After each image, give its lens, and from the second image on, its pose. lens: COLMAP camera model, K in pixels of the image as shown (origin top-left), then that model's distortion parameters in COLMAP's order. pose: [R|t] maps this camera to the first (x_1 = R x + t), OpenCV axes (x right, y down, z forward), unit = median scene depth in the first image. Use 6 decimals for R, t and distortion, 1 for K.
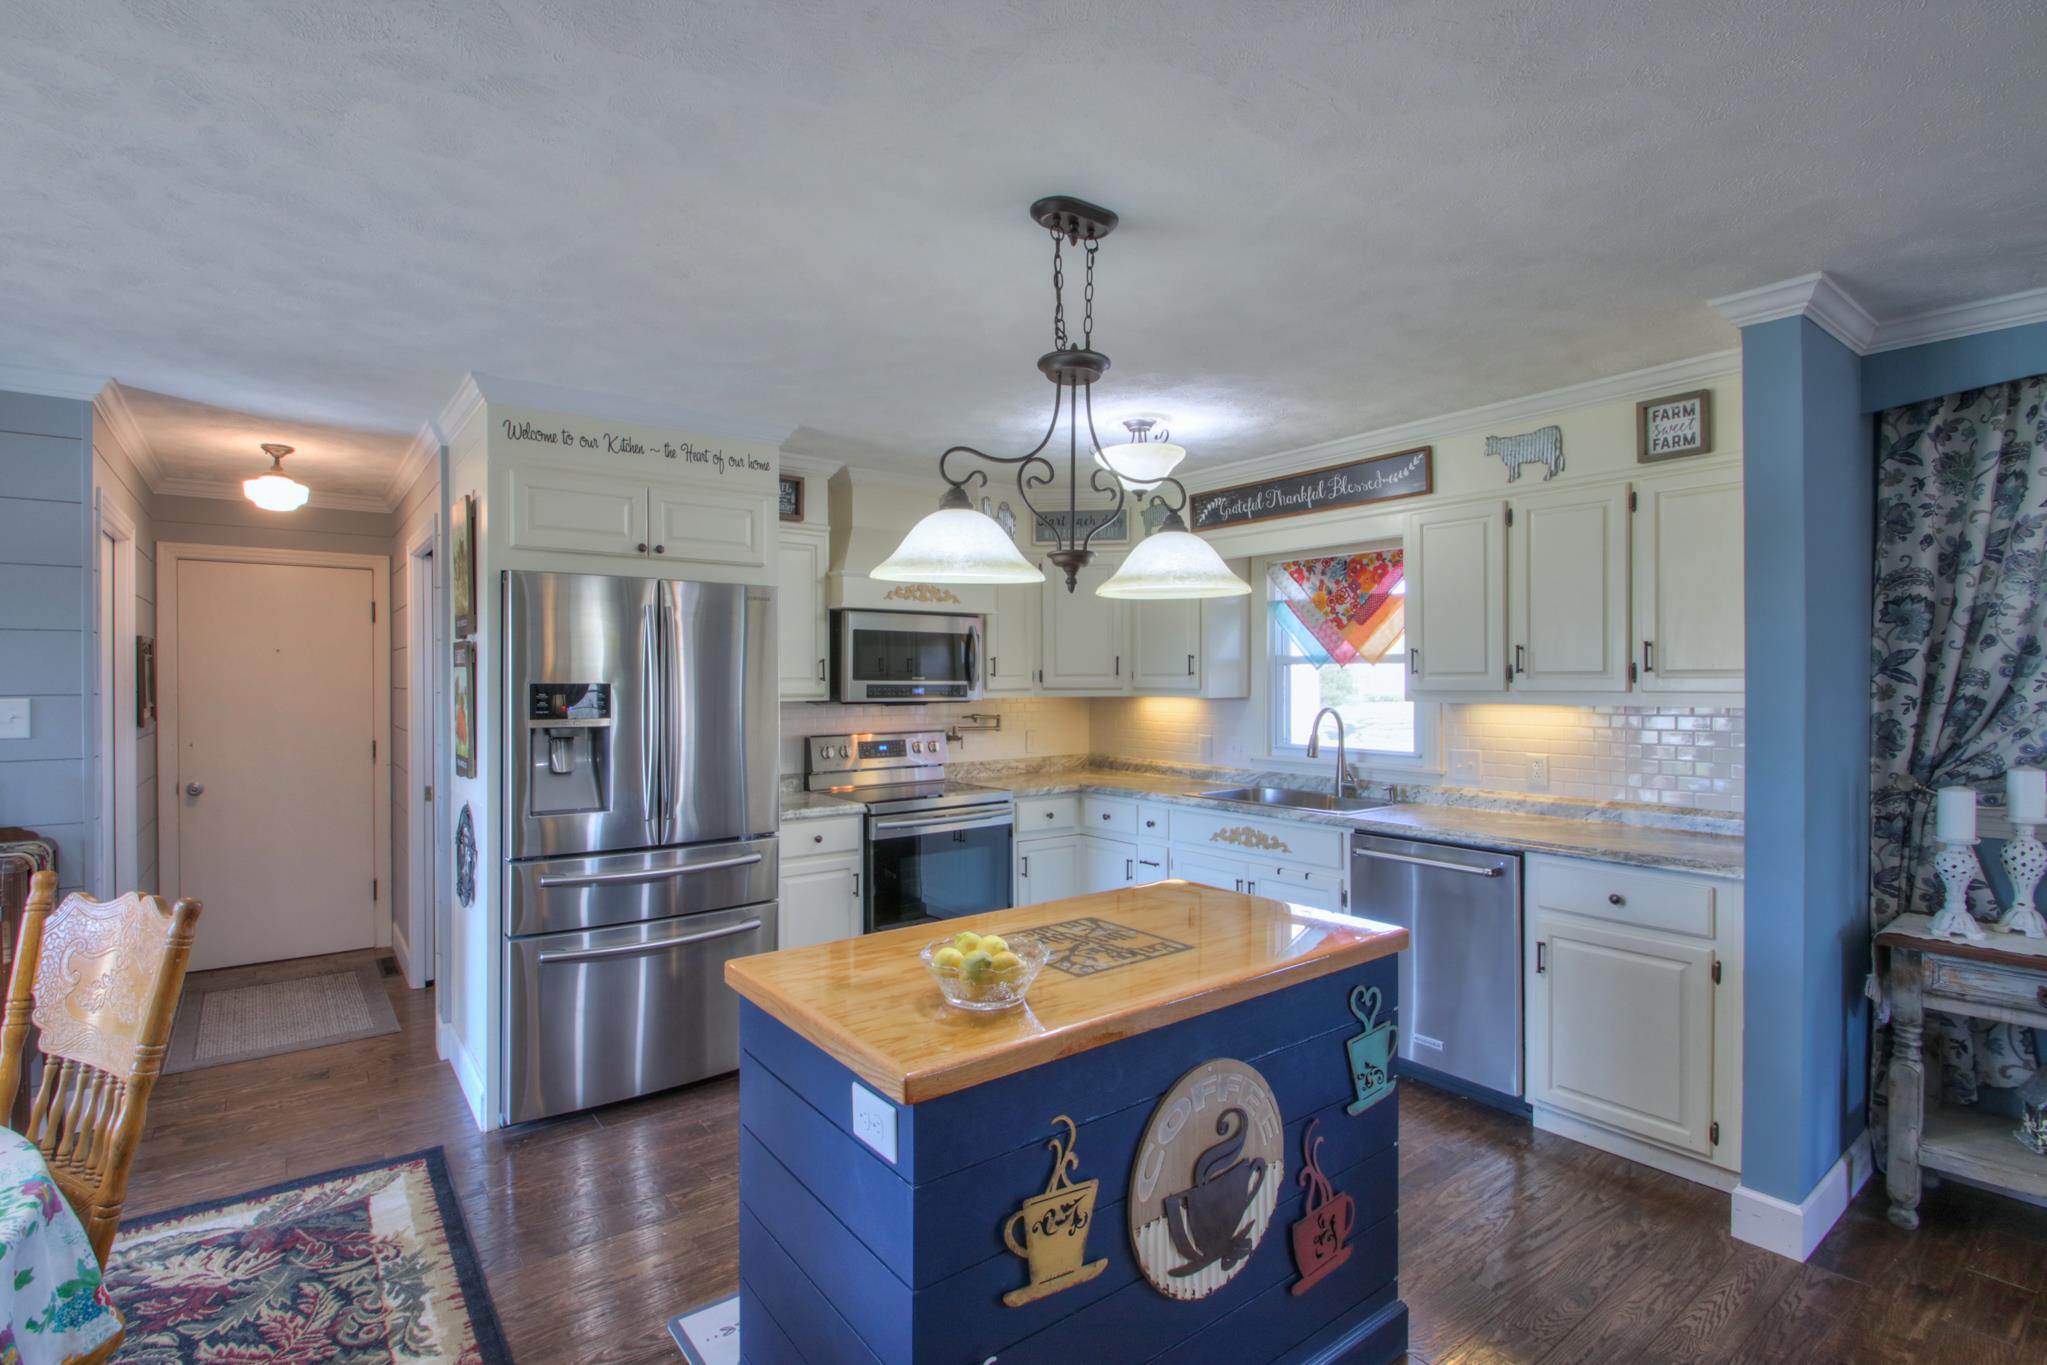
lens RADIAL K [[959.1, 0, 1014.7], [0, 959.1, 685.1], [0, 0, 1]] dist [0.016964, -0.022175]
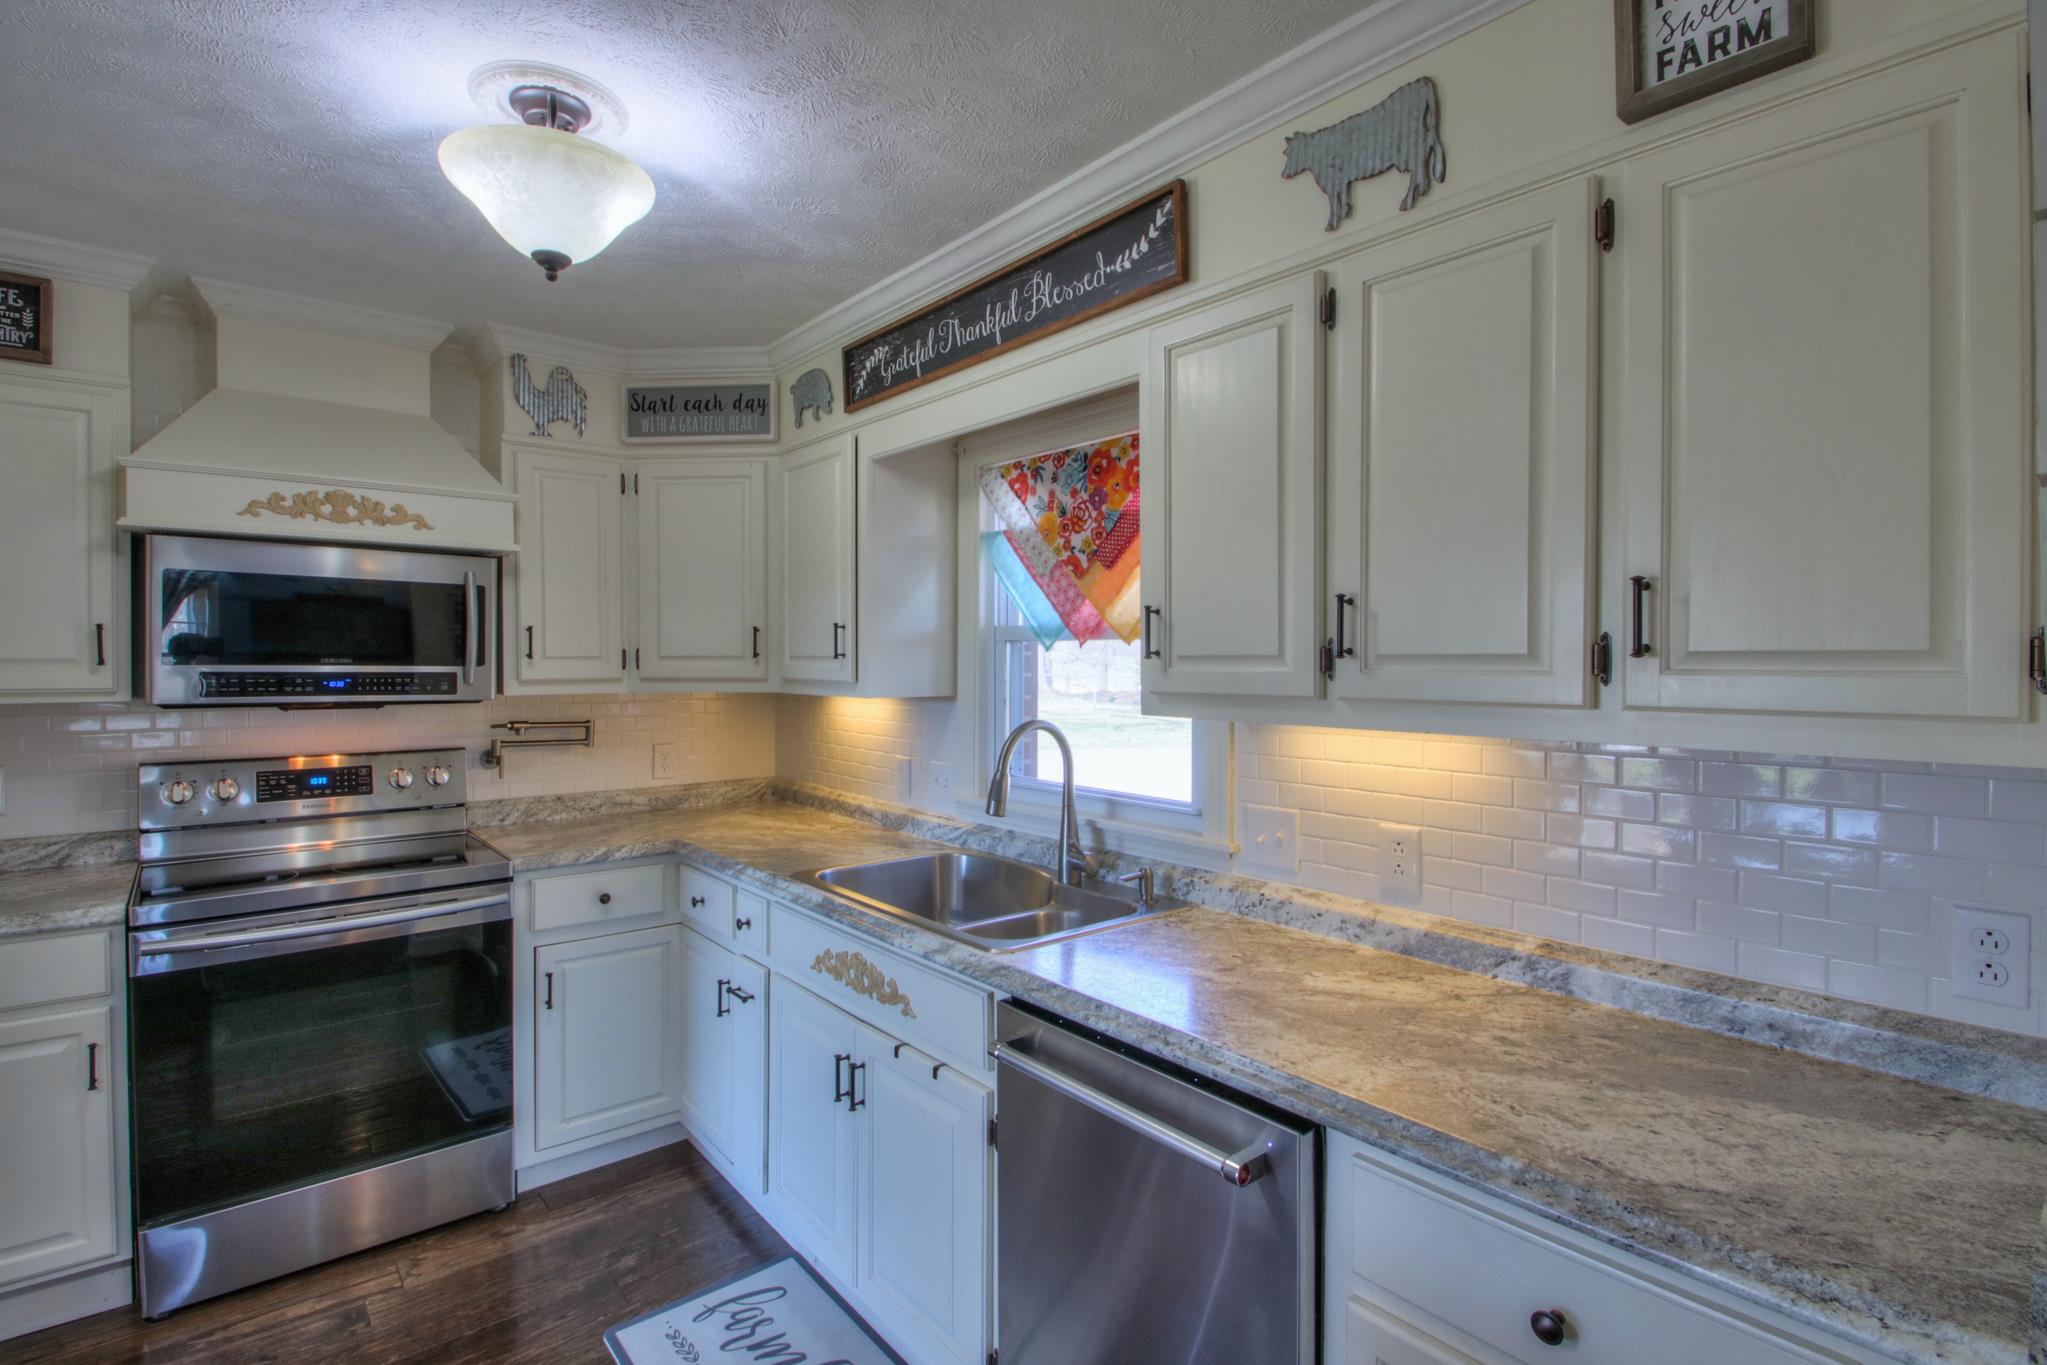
lens RADIAL K [[965.9, 0, 998.4], [0, 965.9, 673.0], [0, 0, 1]] dist [0.001694, -0.011395]
pose [[0.999487, 0.006196, 0.031412, 0.334296], [-0.006358, 0.999967, 0.005083, -0.006576], [-0.031380, -0.005280, 0.999494, 0.534927]]
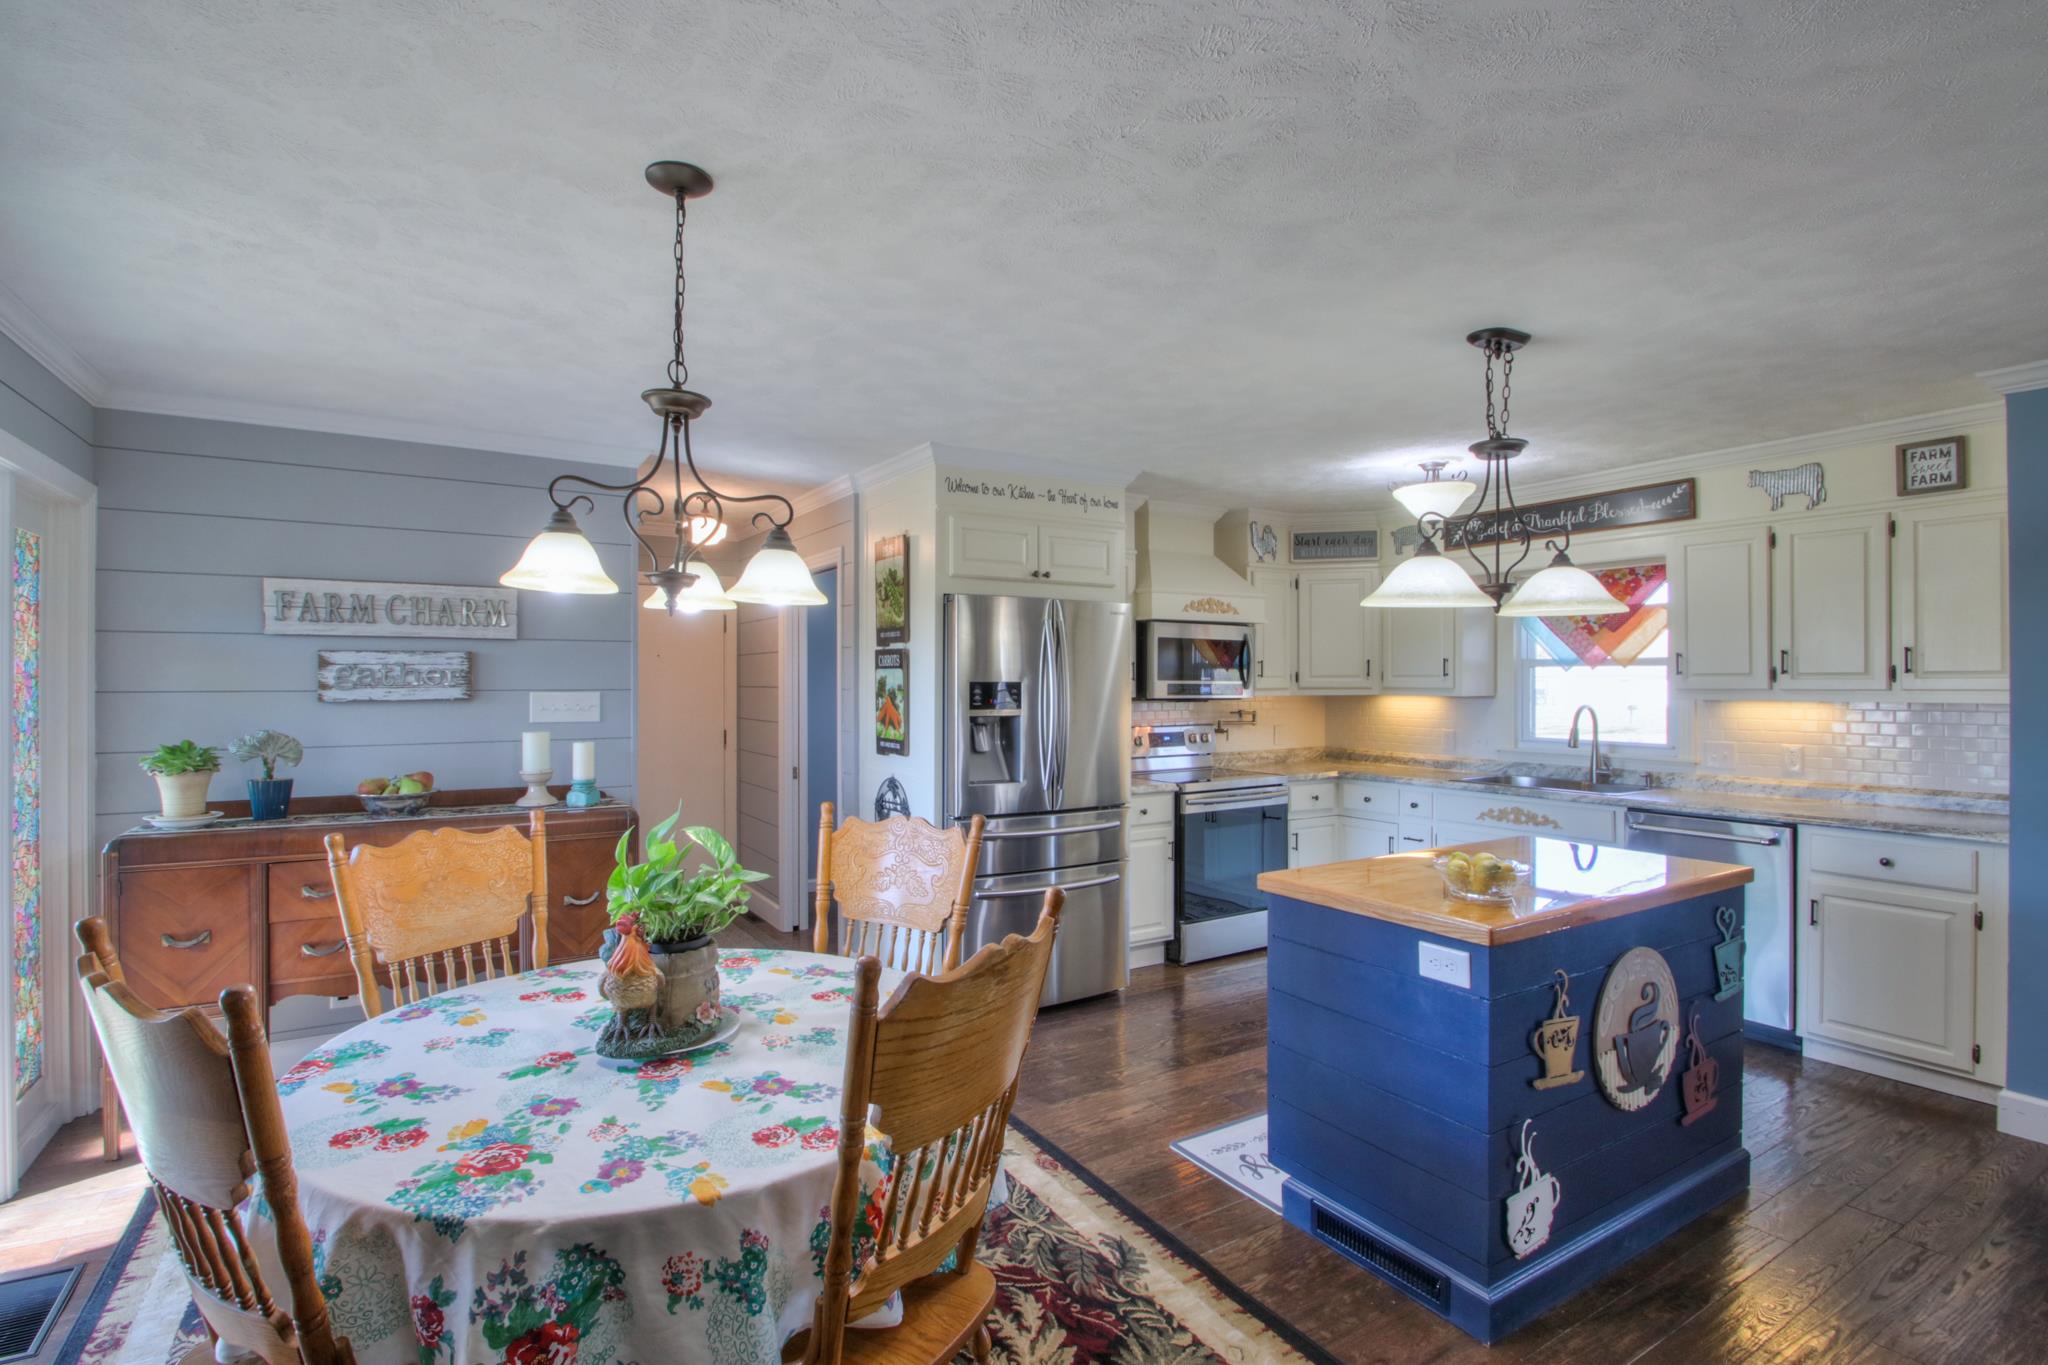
lens RADIAL K [[961.9, 0, 1011.3], [0, 961.9, 683.3], [0, 0, 1]] dist [0.001861, -0.012066]
pose [[0.994667, 0.001705, -0.103128, -0.271023], [-0.002151, 0.999989, -0.004218, 0.005429], [0.103120, 0.004418, 0.994659, -0.239319]]
